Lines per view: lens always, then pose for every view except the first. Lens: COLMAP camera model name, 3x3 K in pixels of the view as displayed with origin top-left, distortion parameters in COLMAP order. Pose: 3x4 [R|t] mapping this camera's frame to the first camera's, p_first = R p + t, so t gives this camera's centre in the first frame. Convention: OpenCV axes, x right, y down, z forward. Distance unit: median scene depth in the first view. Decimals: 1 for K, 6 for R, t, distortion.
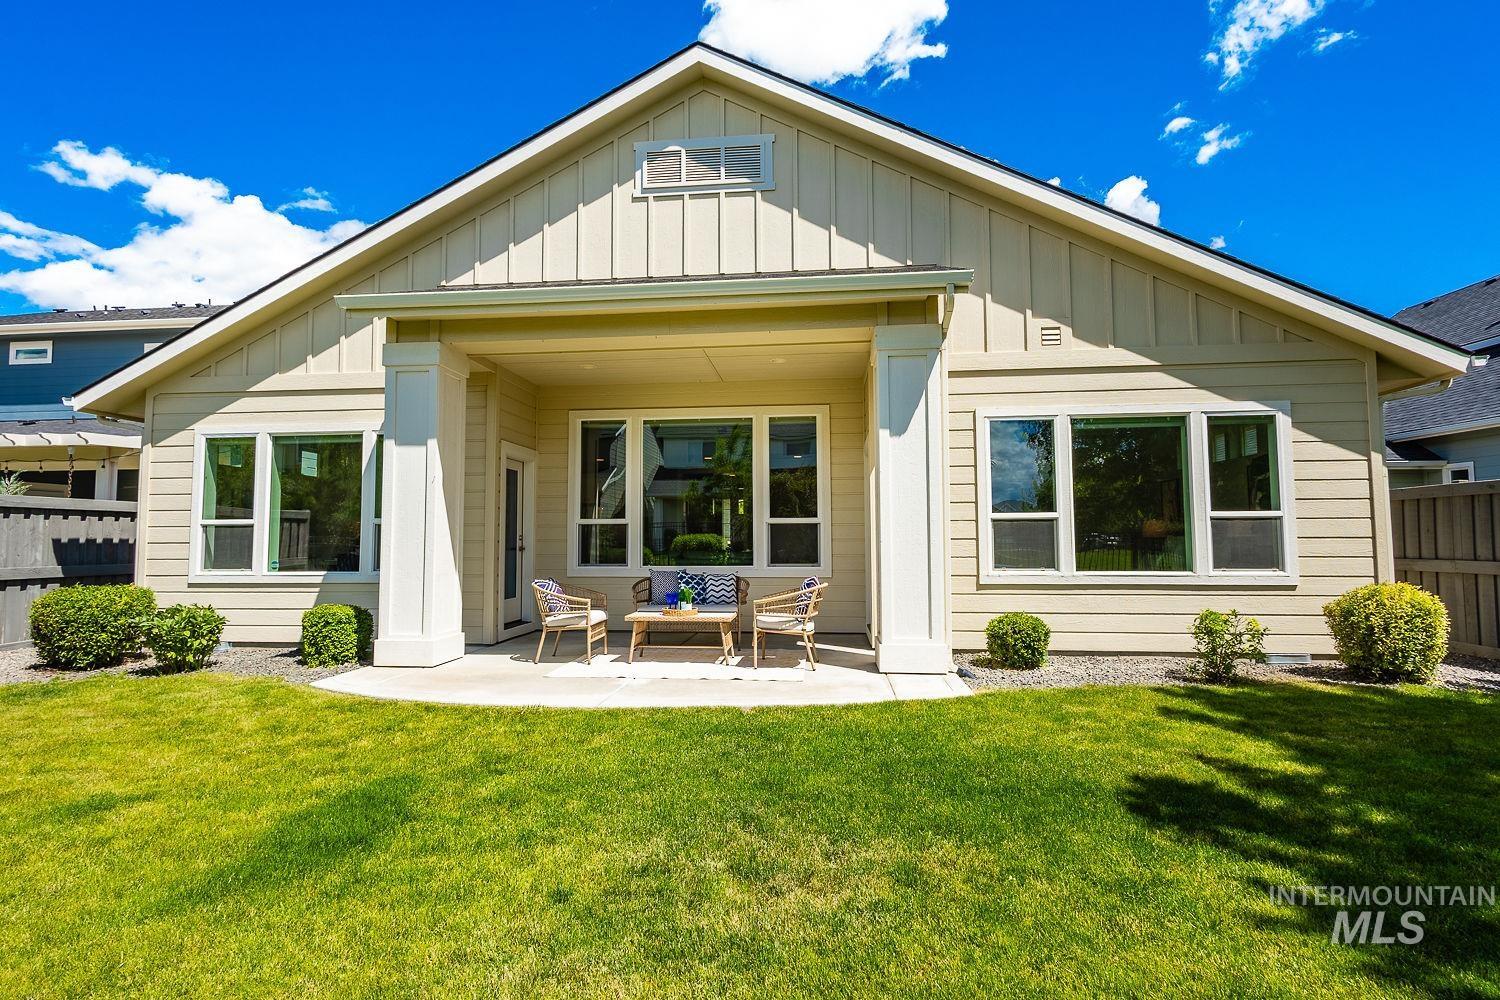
lens RADIAL K [[706.7, 0, 748.4], [0, 706.7, 506.5], [0, 0, 1]] dist [-0.013345, -0.000162]
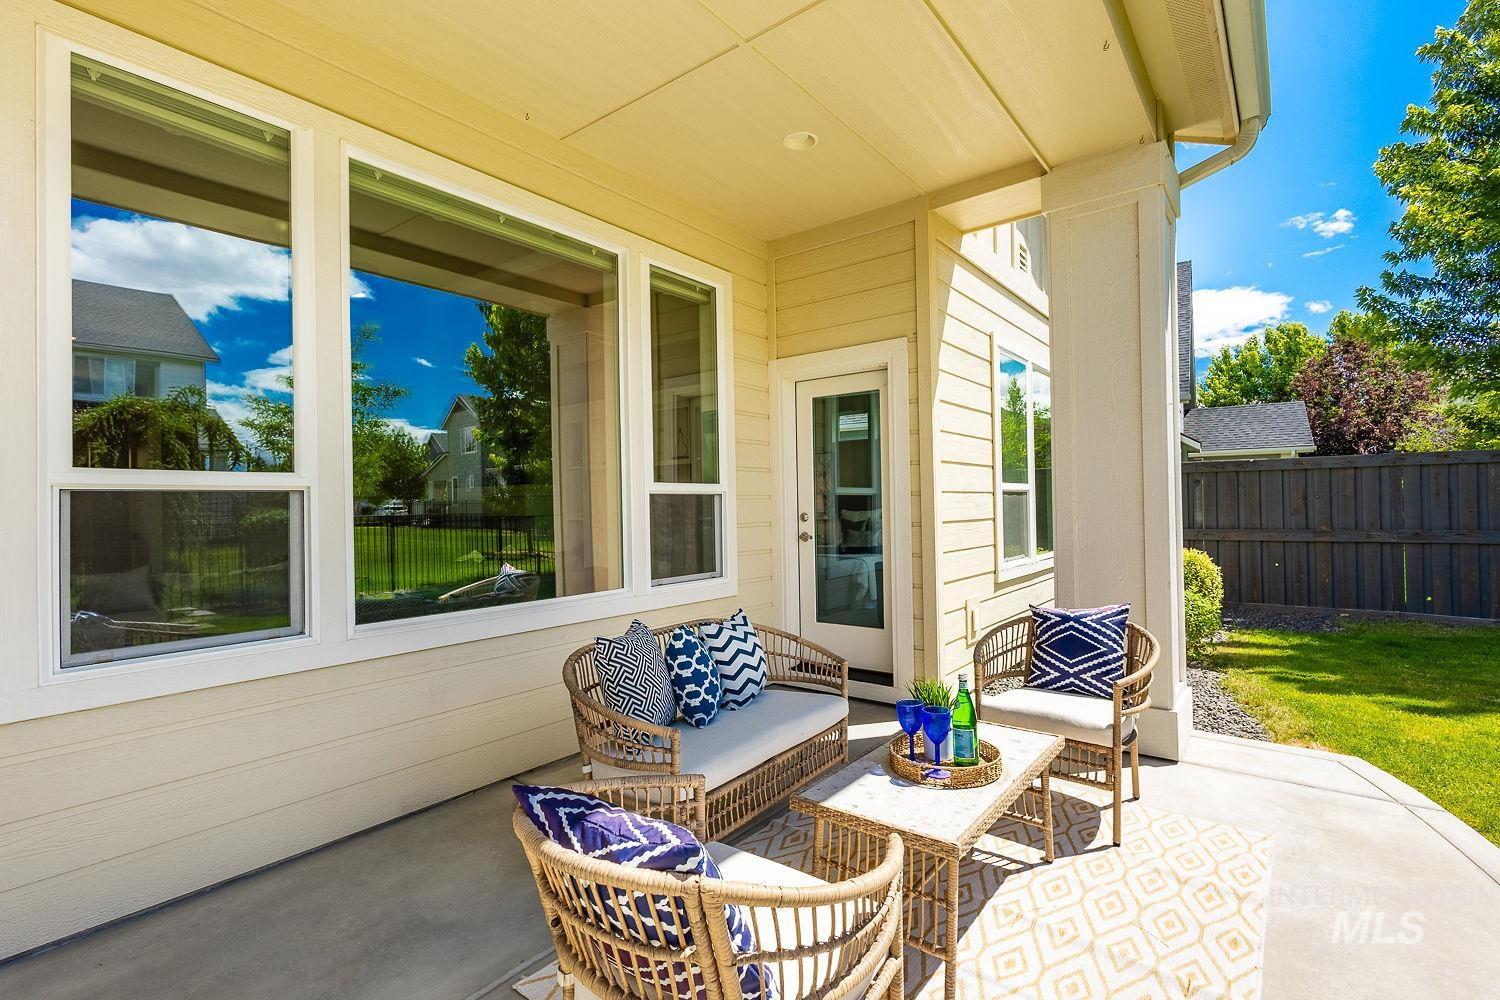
lens RADIAL K [[699.2, 0, 750.0], [0, 699.2, 500.0], [0, 0, 1]] dist [0.001496, -0.000208]
pose [[0.521537, 0.001098, 0.853228, -0.363415], [-0.026894, 0.999523, 0.015153, 0.021509], [-0.852805, -0.030850, 0.521318, 0.777587]]
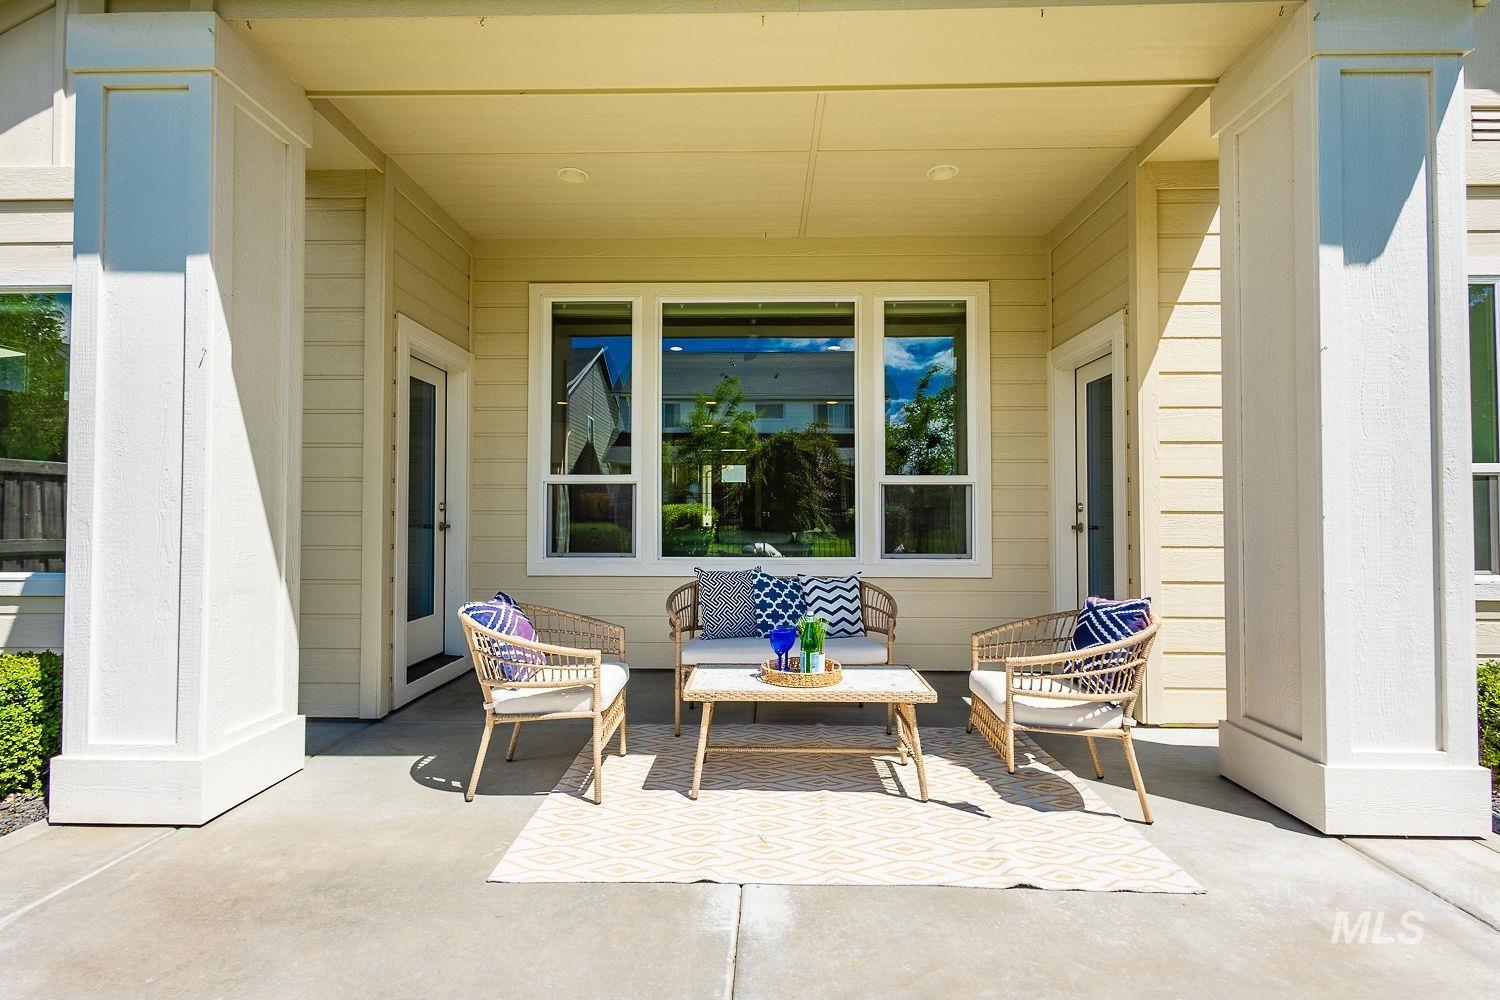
lens RADIAL K [[699.2, 0, 750.0], [0, 699.2, 500.0], [0, 0, 1]] dist [0.001496, -0.000208]
pose [[0.996125, 0.006383, 0.087713, -0.144197], [-0.008715, 0.999618, 0.026220, 0.024900], [-0.087513, -0.026883, 0.995801, 0.482231]]
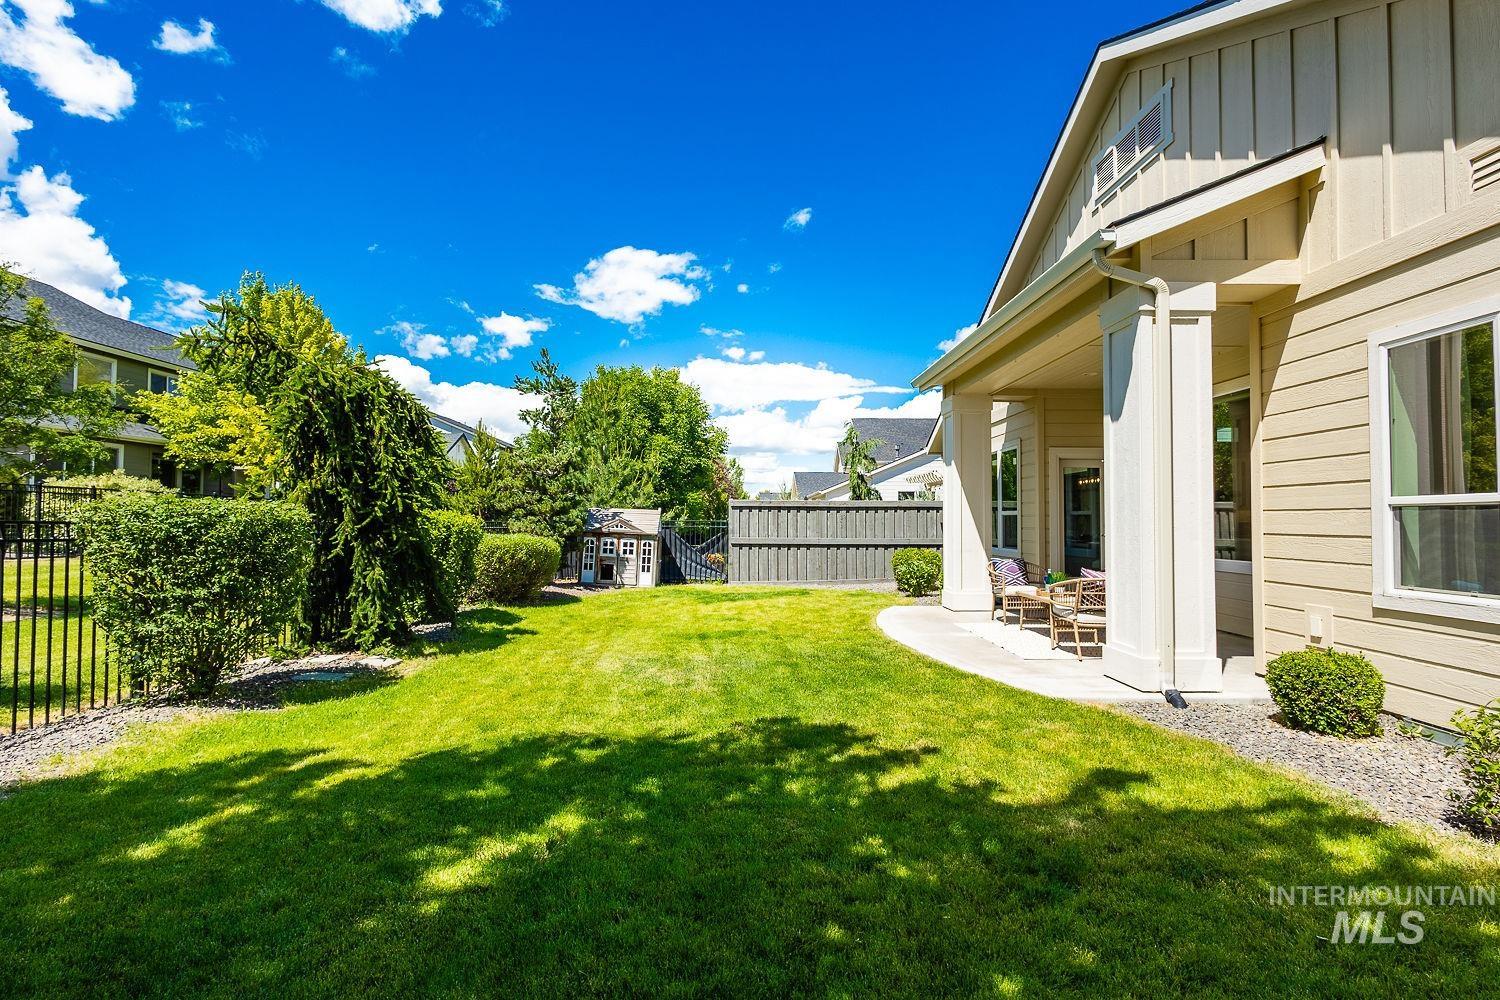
lens RADIAL K [[699.2, 0, 750.0], [0, 699.2, 500.0], [0, 0, 1]] dist [0.001496, -0.000208]
pose [[0.130925, -0.029632, -0.990949, 0.808873], [0.040149, 0.998892, -0.024565, 0.004772], [0.990579, -0.036570, 0.131969, 0.324517]]
